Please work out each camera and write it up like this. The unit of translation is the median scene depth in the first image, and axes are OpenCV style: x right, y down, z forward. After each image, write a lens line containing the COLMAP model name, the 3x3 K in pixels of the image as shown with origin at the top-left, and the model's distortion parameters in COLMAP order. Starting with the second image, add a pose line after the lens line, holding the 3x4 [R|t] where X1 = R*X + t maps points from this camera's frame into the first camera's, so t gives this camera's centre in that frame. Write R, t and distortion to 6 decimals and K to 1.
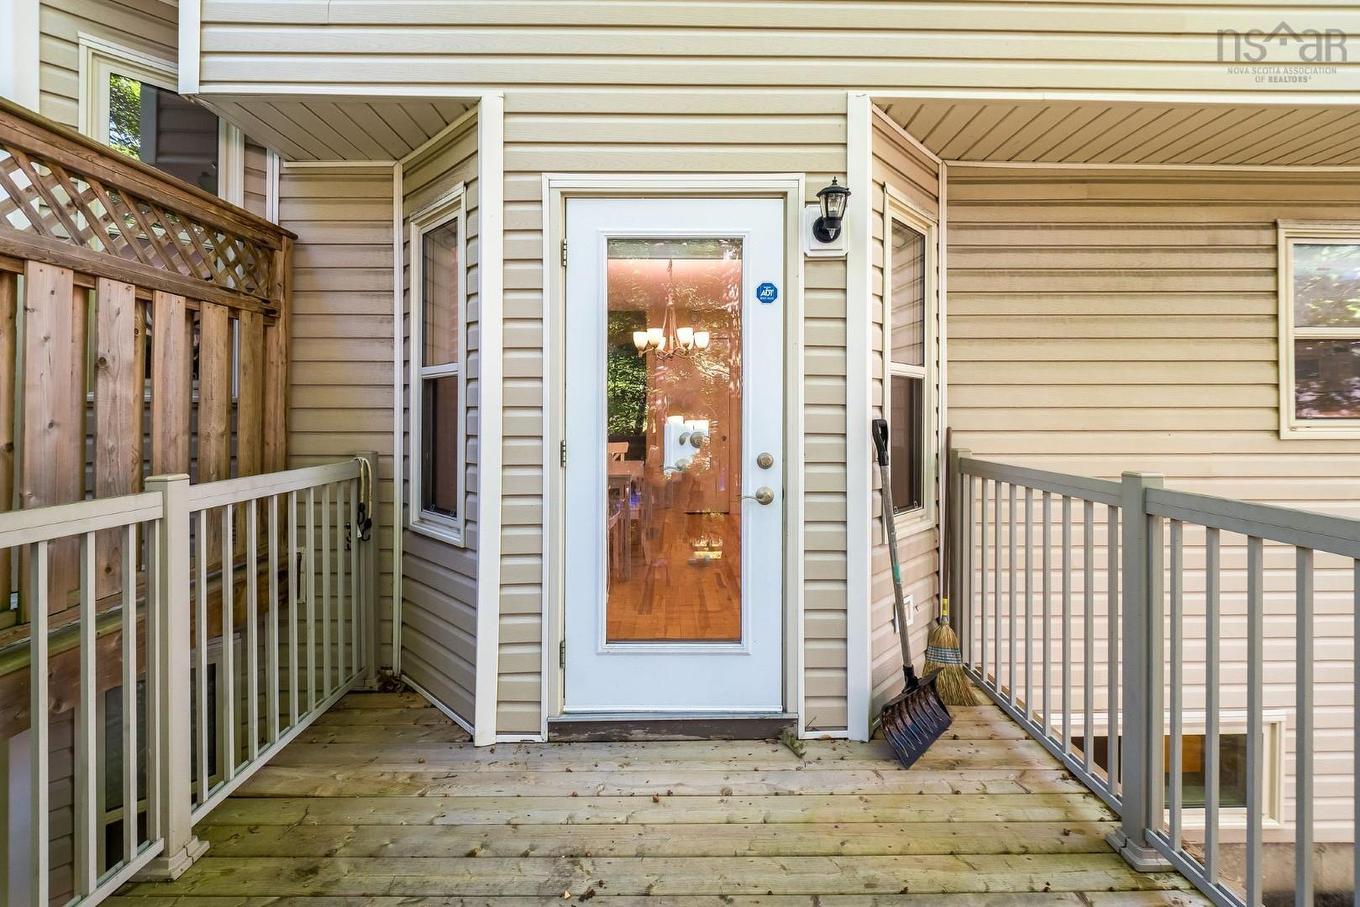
lens RADIAL K [[621.4, 0, 682.6], [0, 621.4, 414.6], [0, 0, 1]] dist [-0.000338, -0.000206]
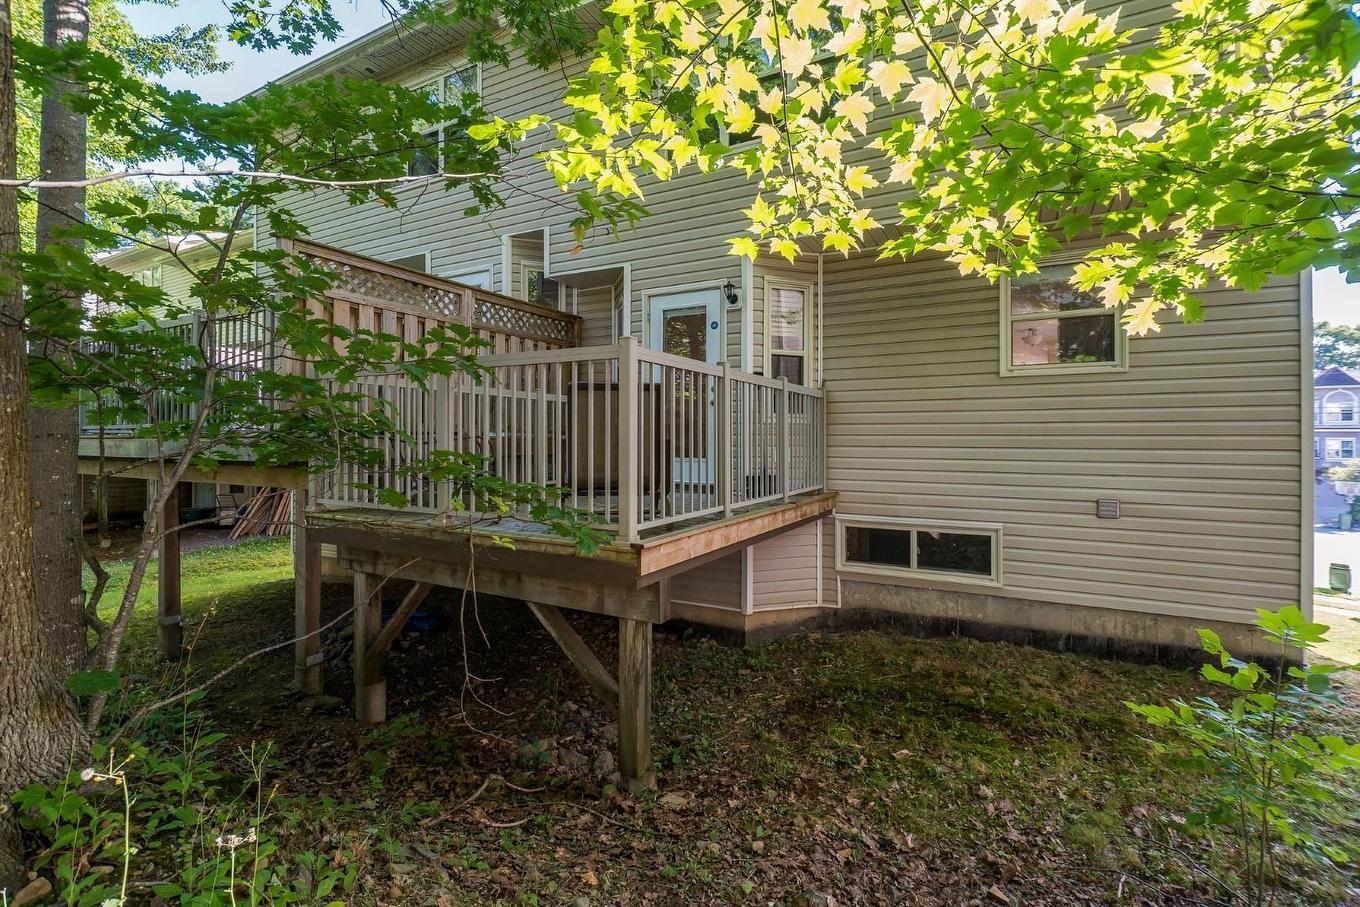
lens RADIAL K [[611.0, 0, 679.6], [0, 611.0, 440.3], [0, 0, 1]] dist [-0.004073, -0.000939]
pose [[0.865811, 0.007658, -0.500313, 1.313880], [-0.007339, 0.999970, 0.002606, 0.285259], [0.500318, 0.001415, 0.865841, -1.313706]]
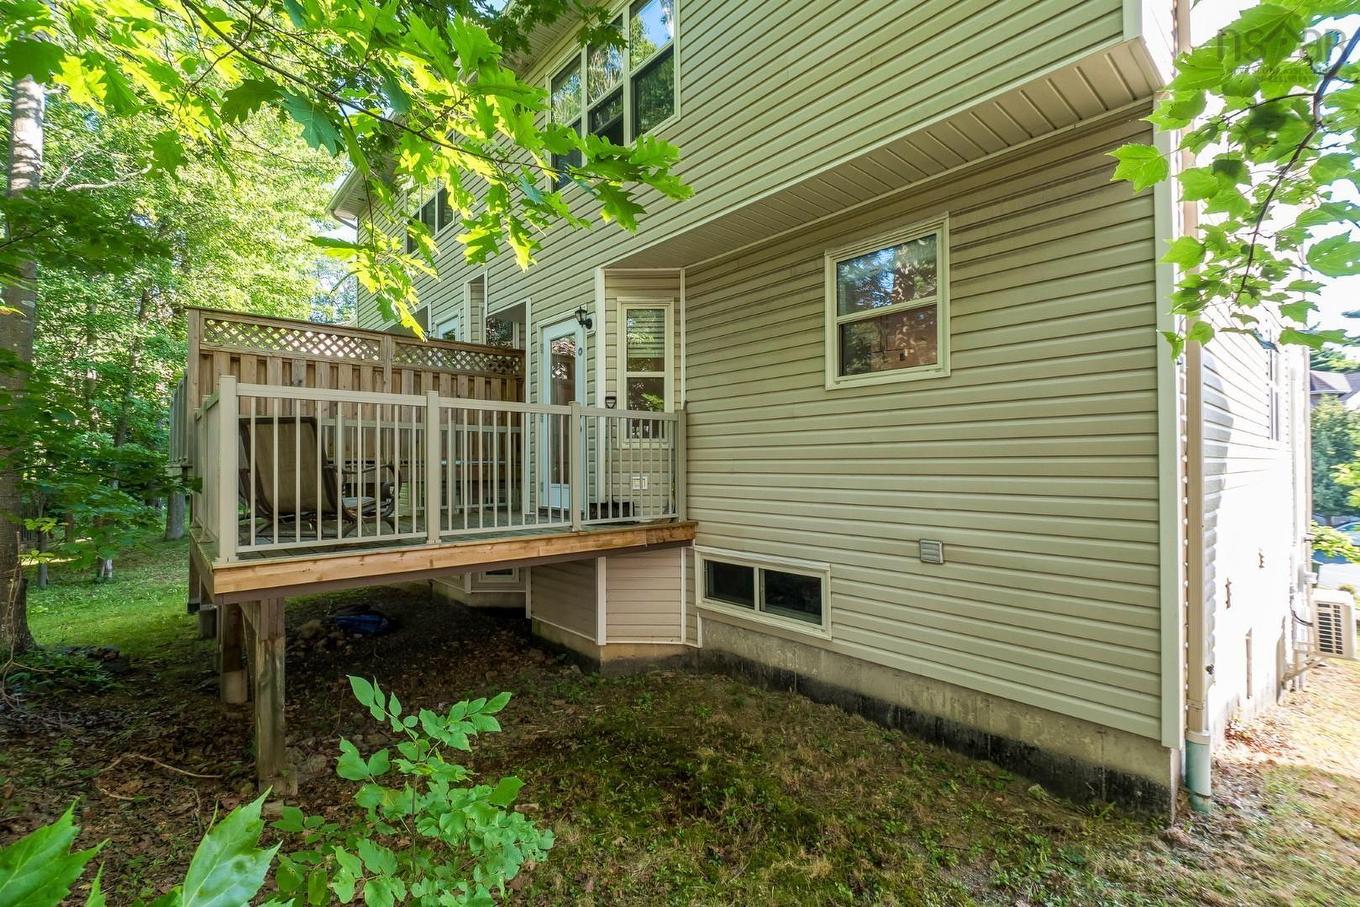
lens RADIAL K [[604.1, 0, 684.0], [0, 604.1, 456.5], [0, 0, 1]] dist [-0.002085, -0.000969]
pose [[0.646475, -0.007260, -0.762900, 2.377638], [0.000889, 0.999961, -0.008763, 0.271074], [0.762934, 0.004987, 0.646457, -0.311588]]
